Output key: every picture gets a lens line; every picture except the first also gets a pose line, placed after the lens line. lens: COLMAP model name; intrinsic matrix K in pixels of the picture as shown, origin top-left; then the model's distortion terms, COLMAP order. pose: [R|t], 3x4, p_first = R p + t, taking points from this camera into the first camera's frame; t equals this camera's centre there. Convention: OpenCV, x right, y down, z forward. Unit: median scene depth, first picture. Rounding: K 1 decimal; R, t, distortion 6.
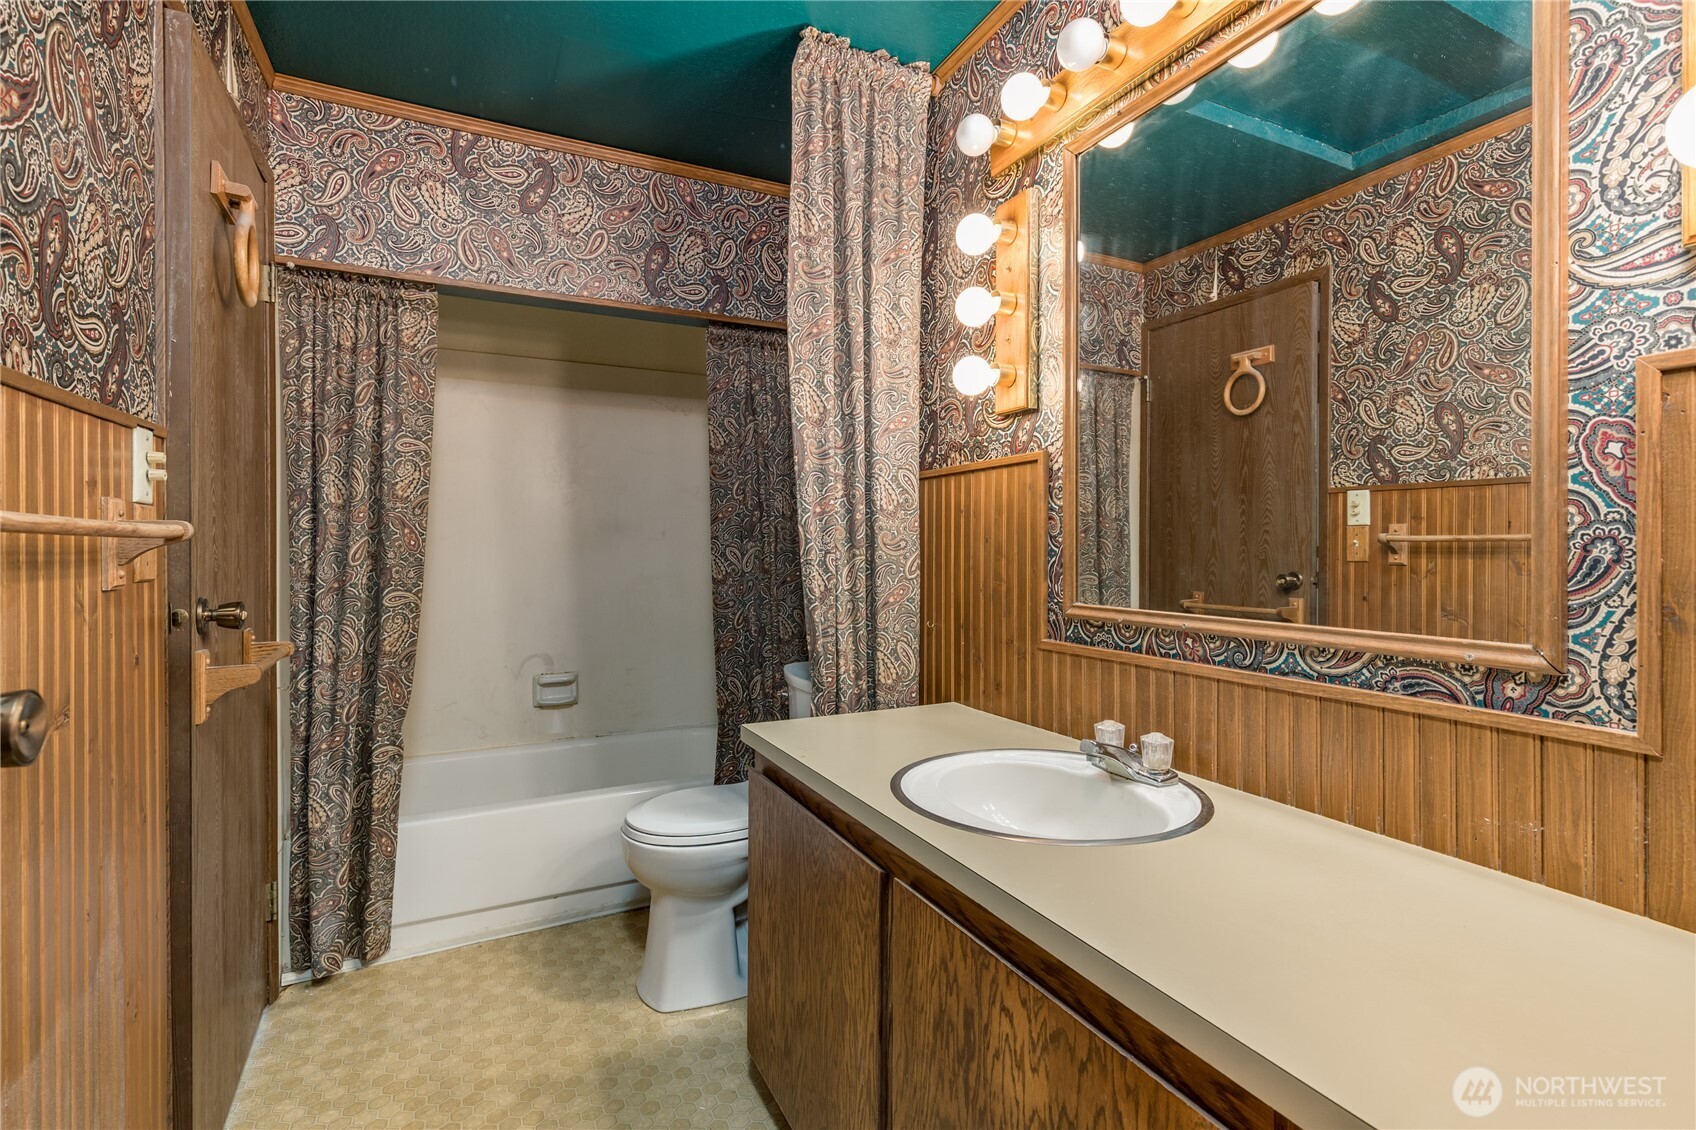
lens RADIAL K [[752.3, 0, 856.1], [0, 752.3, 551.0], [0, 0, 1]] dist [-0.001724, -0.000233]
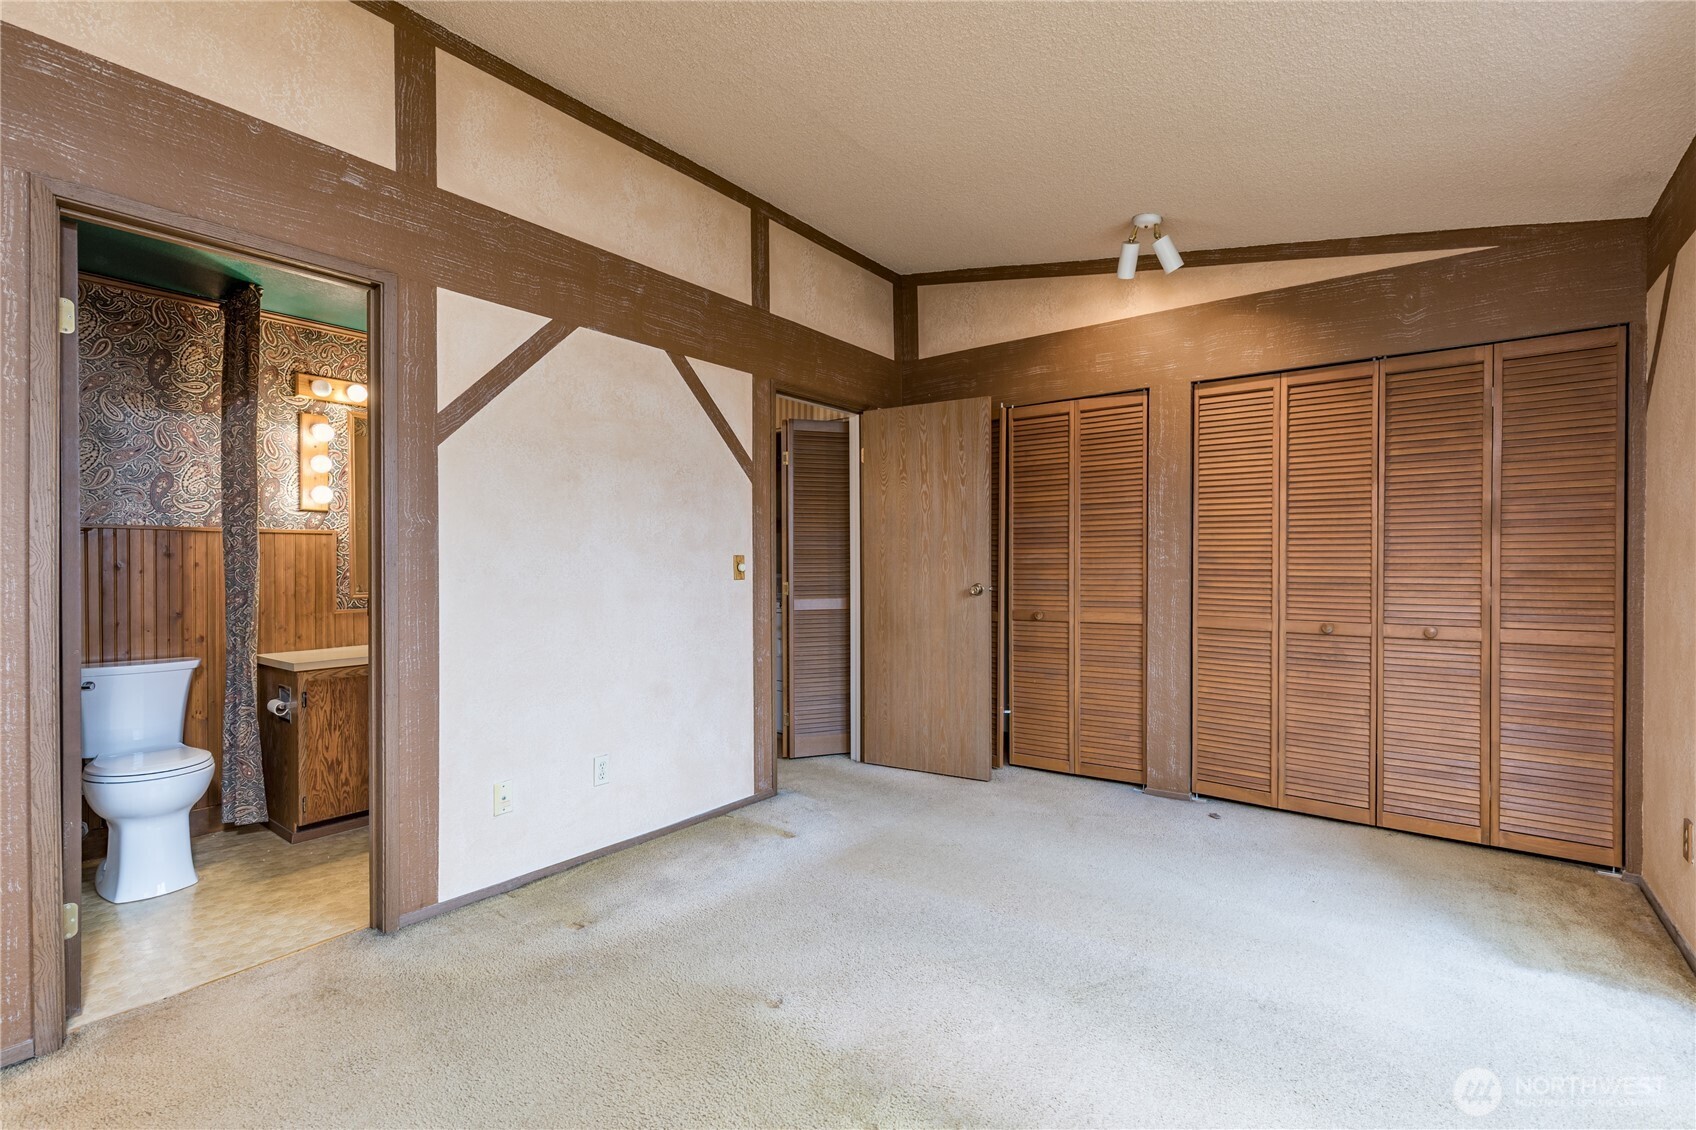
lens RADIAL K [[767.4, 0, 813.3], [0, 767.4, 574.1], [0, 0, 1]] dist [0.002305, -0.000281]
pose [[-0.403966, -0.003013, 0.914769, -2.430837], [0.003926, 0.999980, 0.005027, -0.001919], [-0.914766, 0.005622, -0.403946, 0.560704]]
